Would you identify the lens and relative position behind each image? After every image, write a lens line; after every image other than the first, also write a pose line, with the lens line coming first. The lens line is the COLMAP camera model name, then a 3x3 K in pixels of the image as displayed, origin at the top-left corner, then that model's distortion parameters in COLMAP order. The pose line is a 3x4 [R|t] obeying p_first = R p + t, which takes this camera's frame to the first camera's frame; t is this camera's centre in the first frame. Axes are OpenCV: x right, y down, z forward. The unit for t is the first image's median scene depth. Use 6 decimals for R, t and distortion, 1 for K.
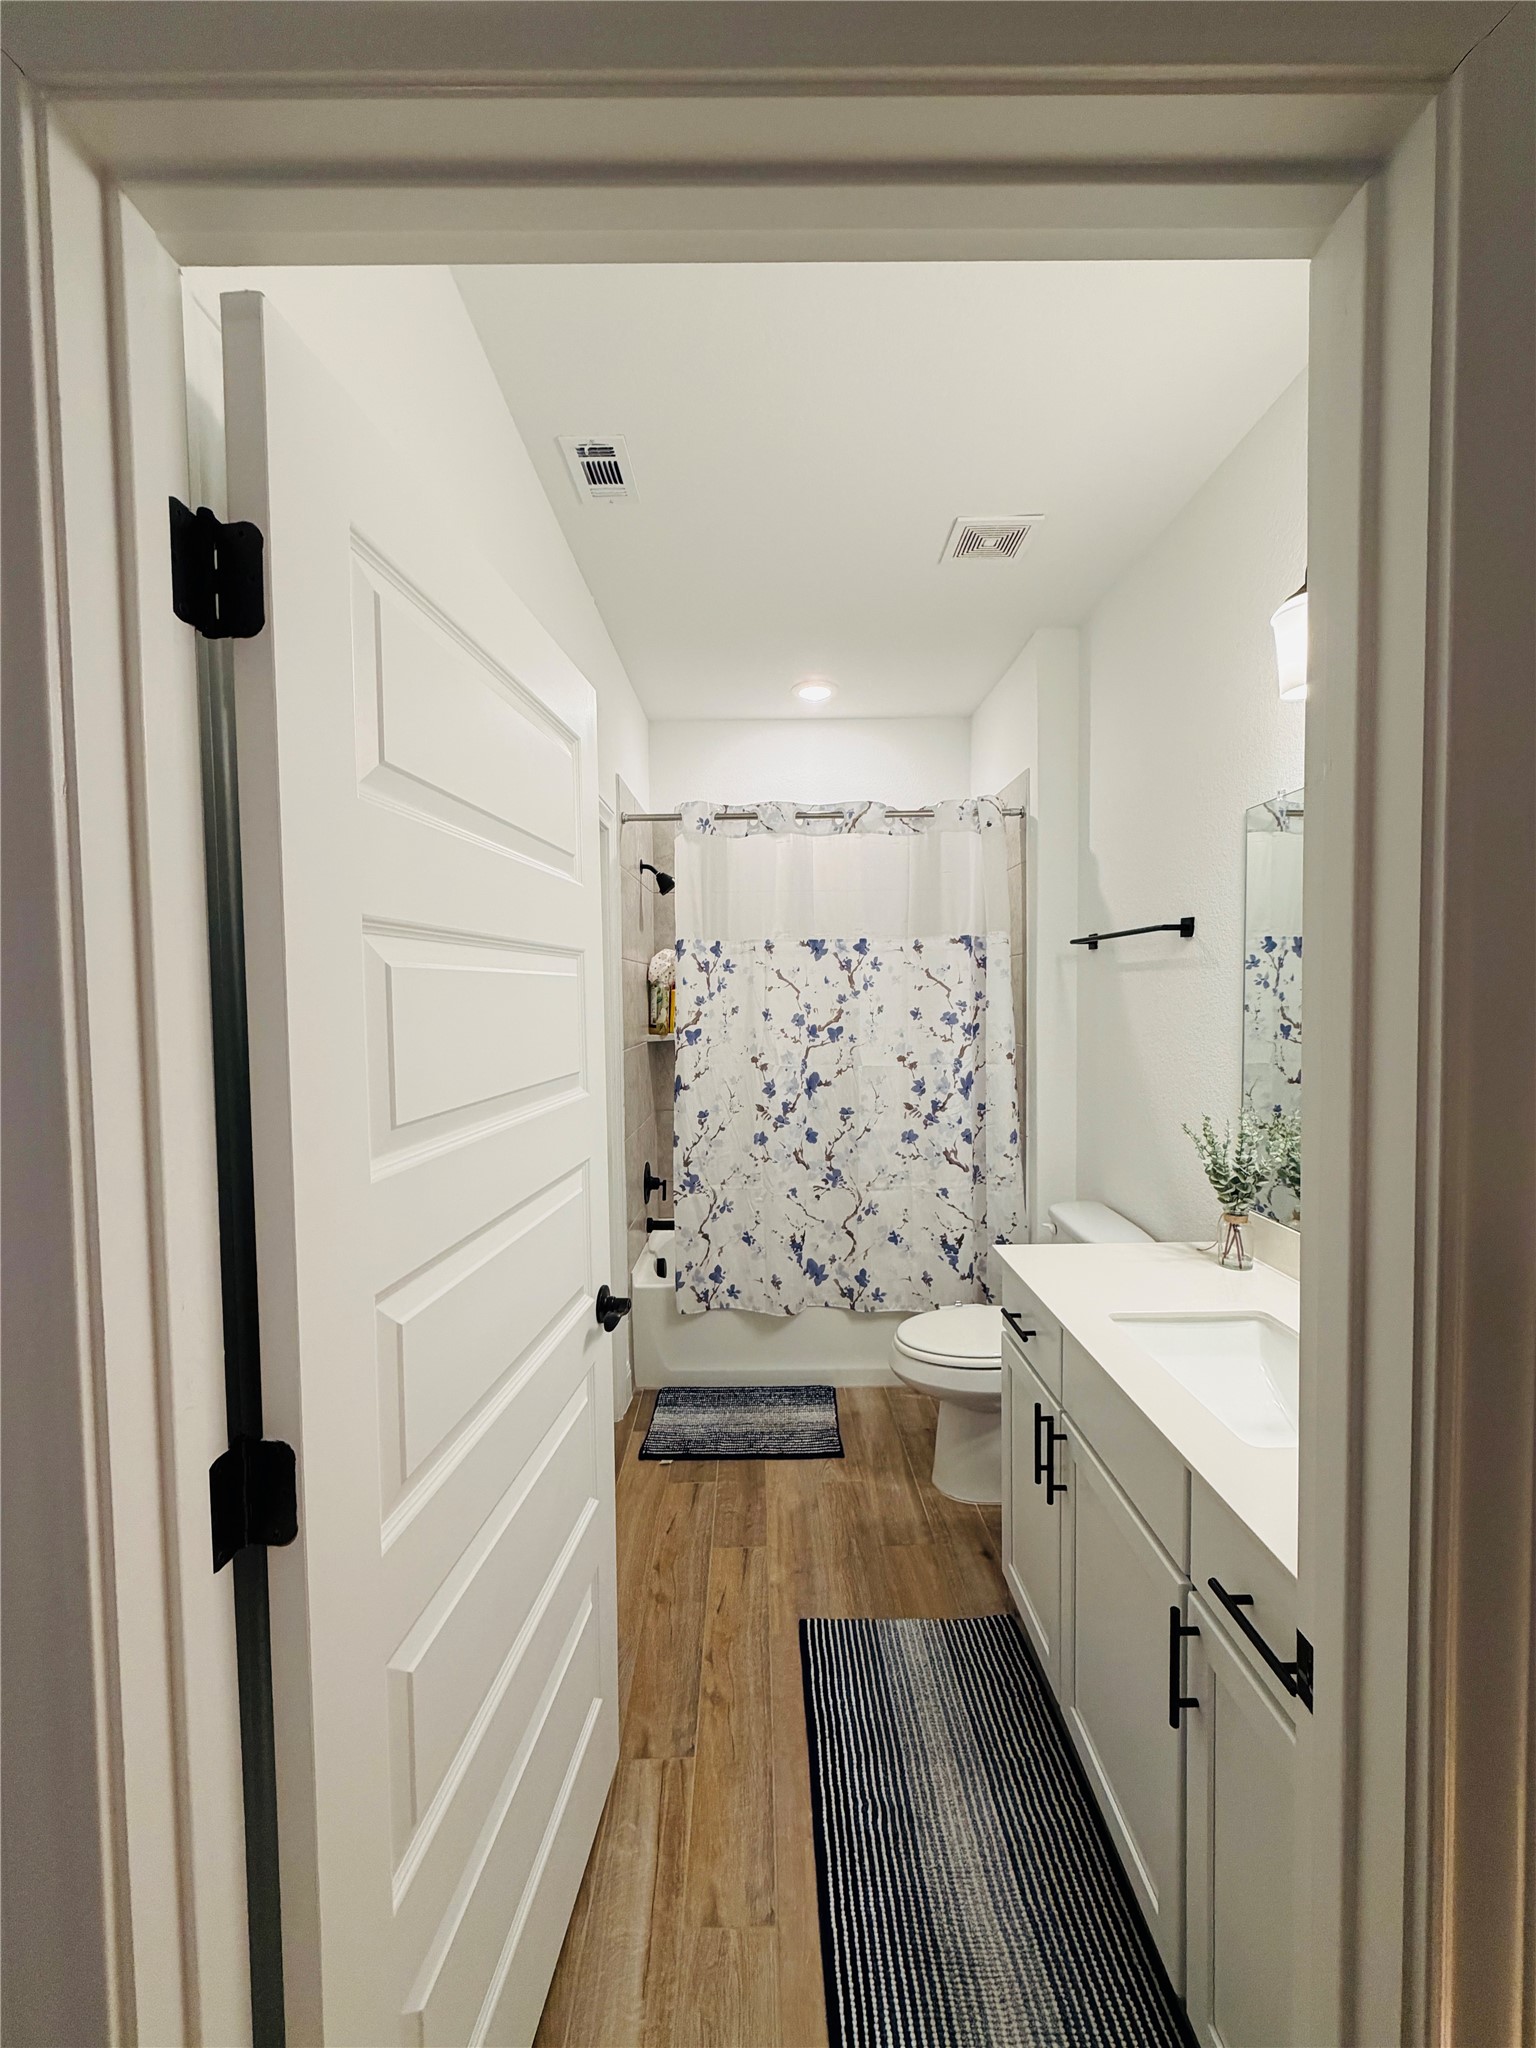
lens RADIAL K [[815.3, 0, 765.3], [0, 815.3, 1020.8], [0, 0, 1]] dist [-0.000237, 0.000090]
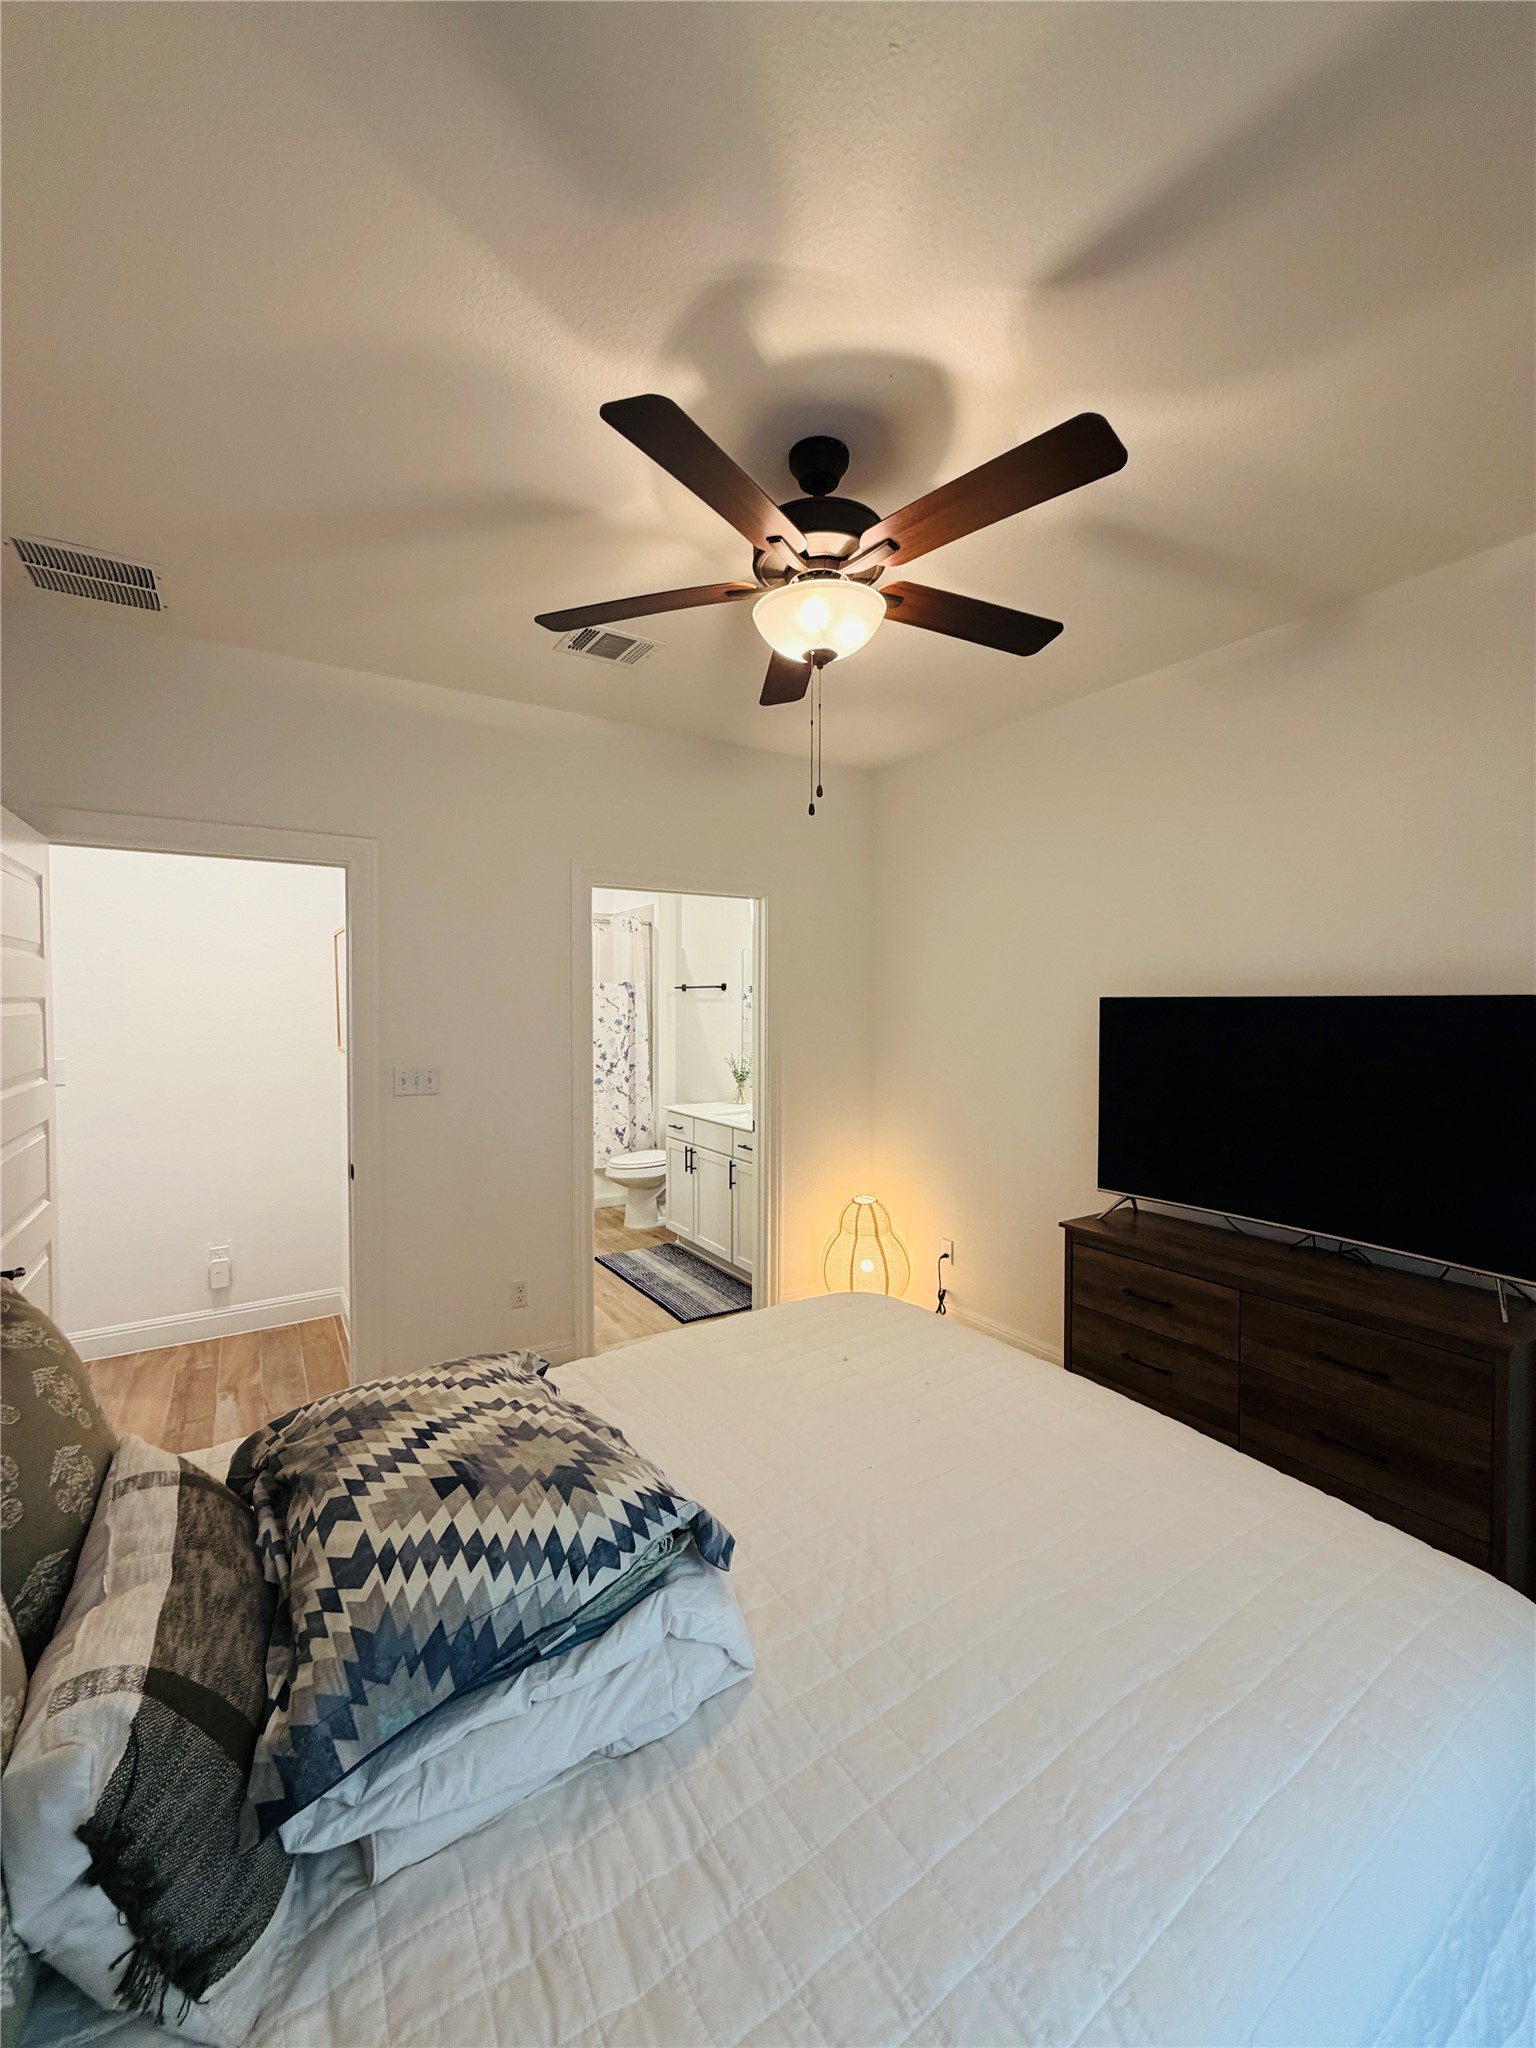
lens RADIAL K [[815.3, 0, 765.3], [0, 815.3, 1020.8], [0, 0, 1]] dist [-0.000237, 0.000090]
pose [[0.845354, -0.000075, 0.534206, -0.559174], [0.006020, 0.999938, -0.009386, 0.014888], [-0.534172, 0.011150, 0.845302, -0.934309]]
